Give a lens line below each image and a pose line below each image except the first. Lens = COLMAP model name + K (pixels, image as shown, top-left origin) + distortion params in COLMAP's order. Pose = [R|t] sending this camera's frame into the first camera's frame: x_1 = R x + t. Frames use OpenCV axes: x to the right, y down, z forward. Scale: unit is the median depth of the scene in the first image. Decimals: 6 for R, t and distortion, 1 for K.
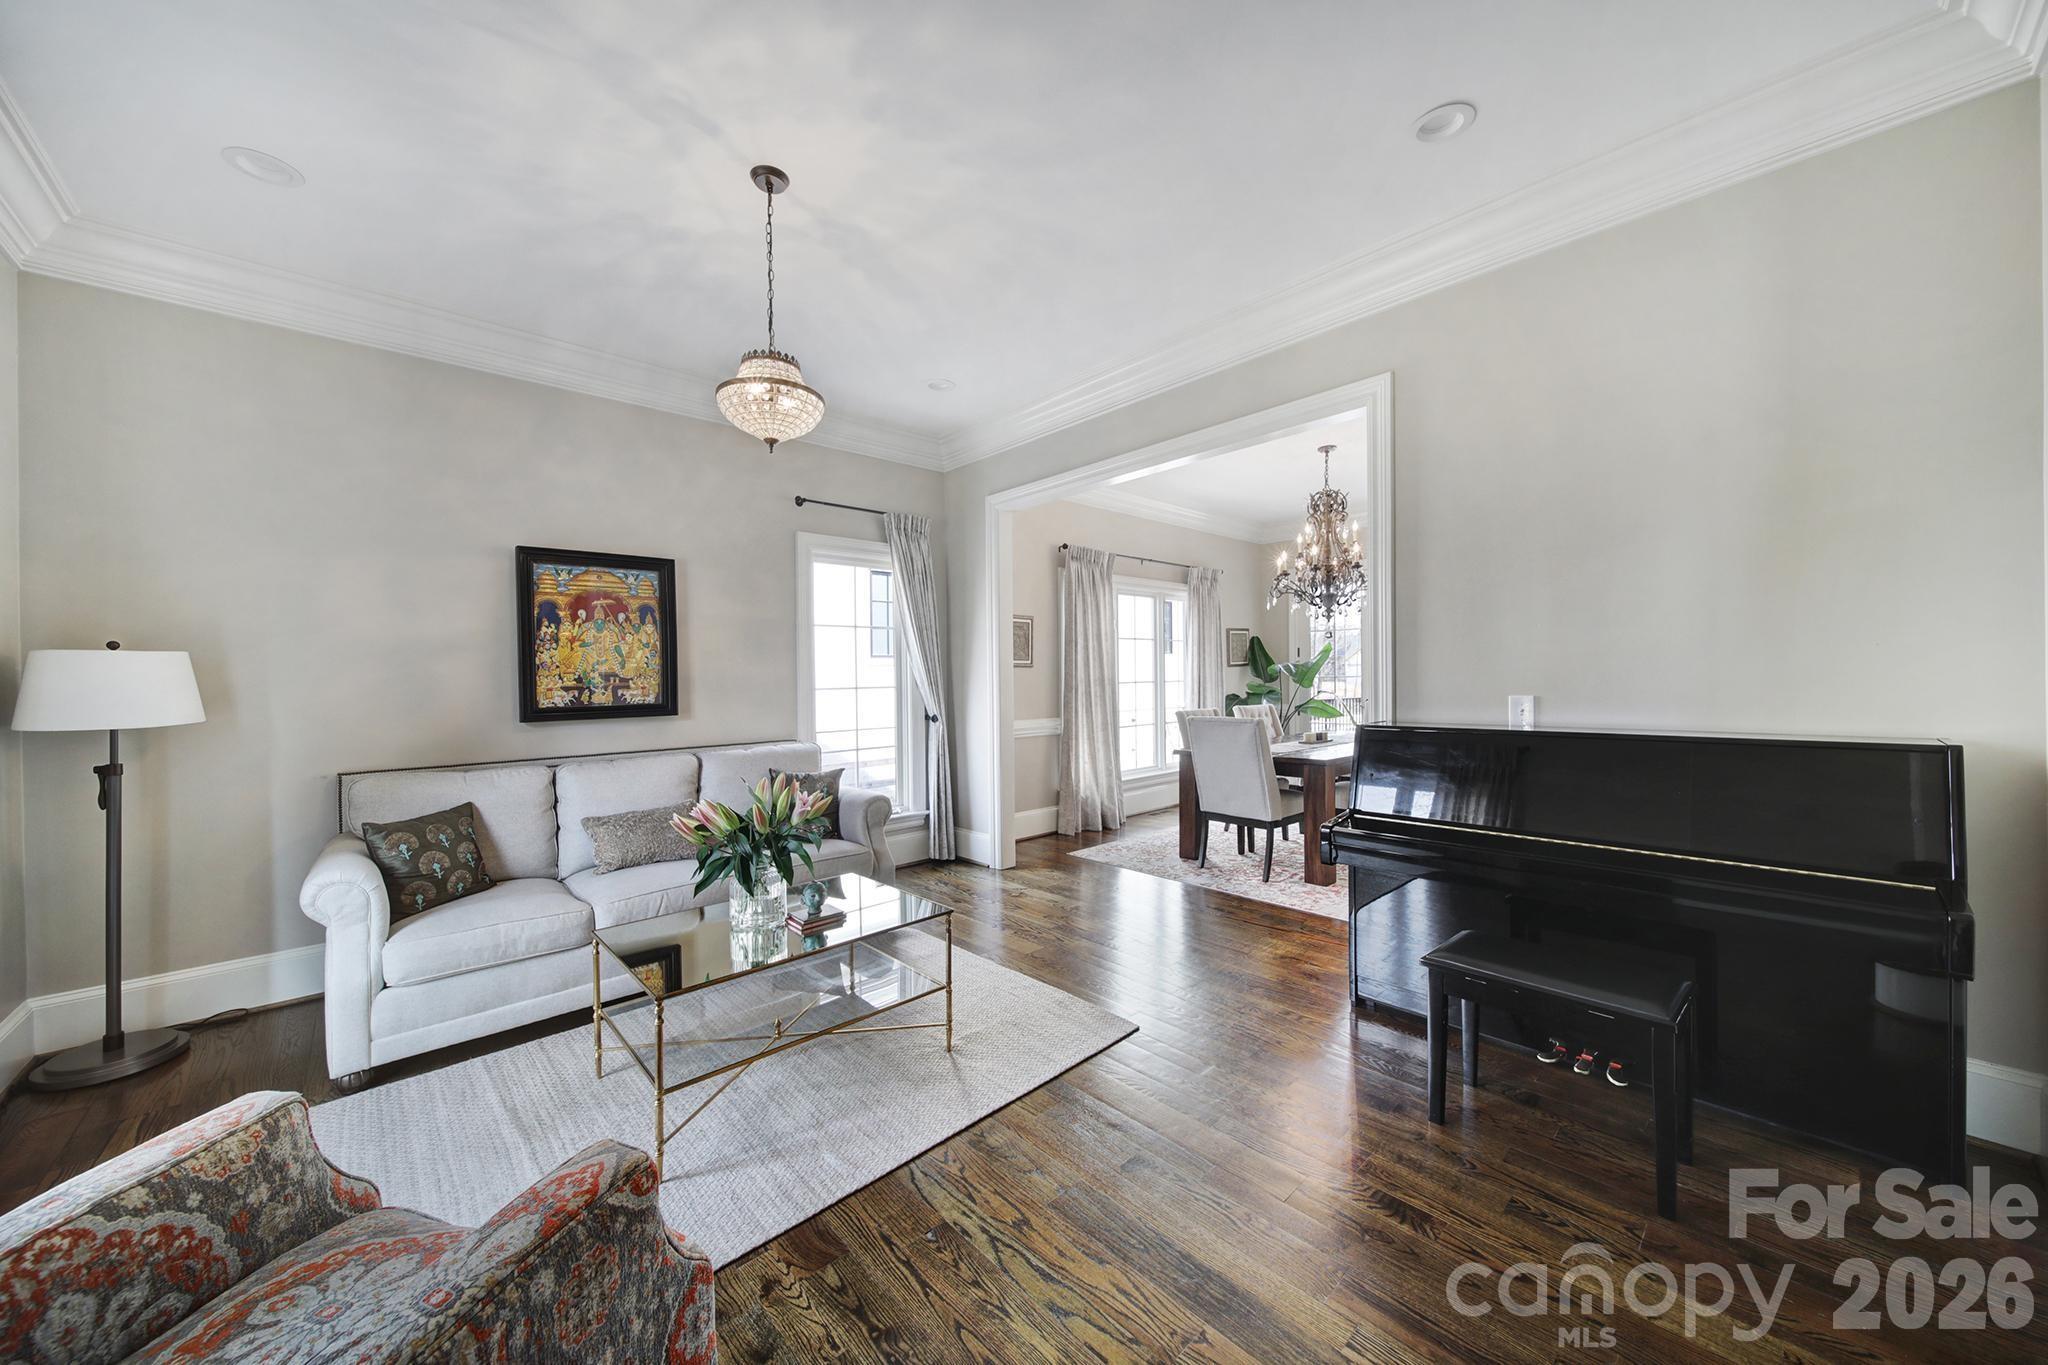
lens RADIAL K [[716.4, 0, 1035.3], [0, 716.4, 680.7], [0, 0, 1]] dist [-0.001246, -0.000359]
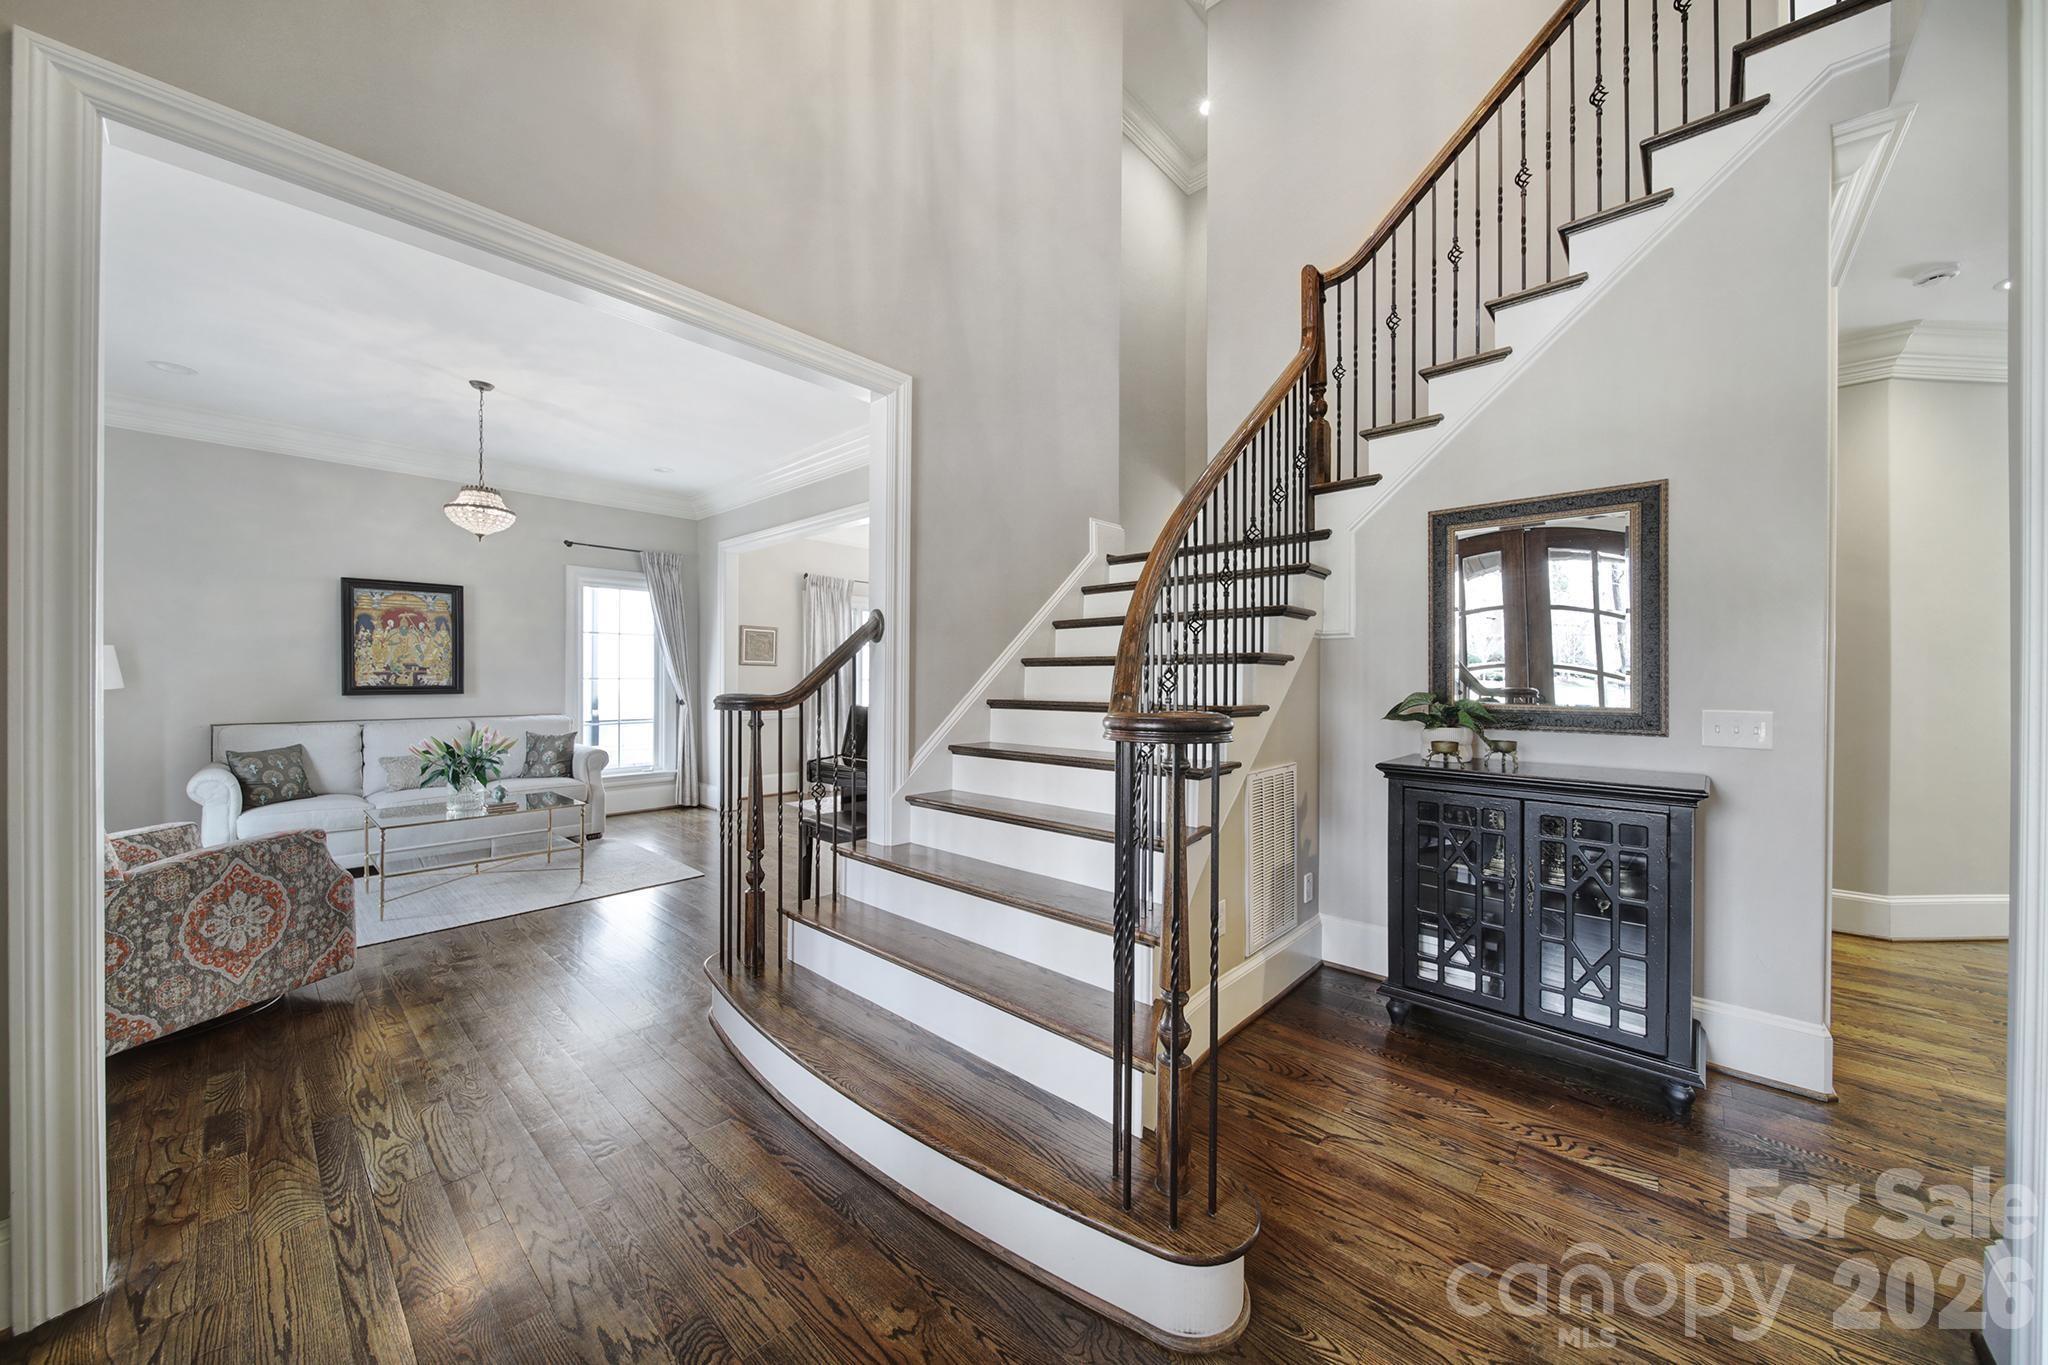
lens RADIAL K [[716.4, 0, 1014.0], [0, 716.4, 683.3], [0, 0, 1]] dist [-0.001246, -0.000359]
pose [[0.996966, 0.024221, 0.073971, 0.539161], [-0.024804, 0.999668, 0.006973, -0.011401], [-0.073777, -0.008786, 0.997236, -0.562177]]
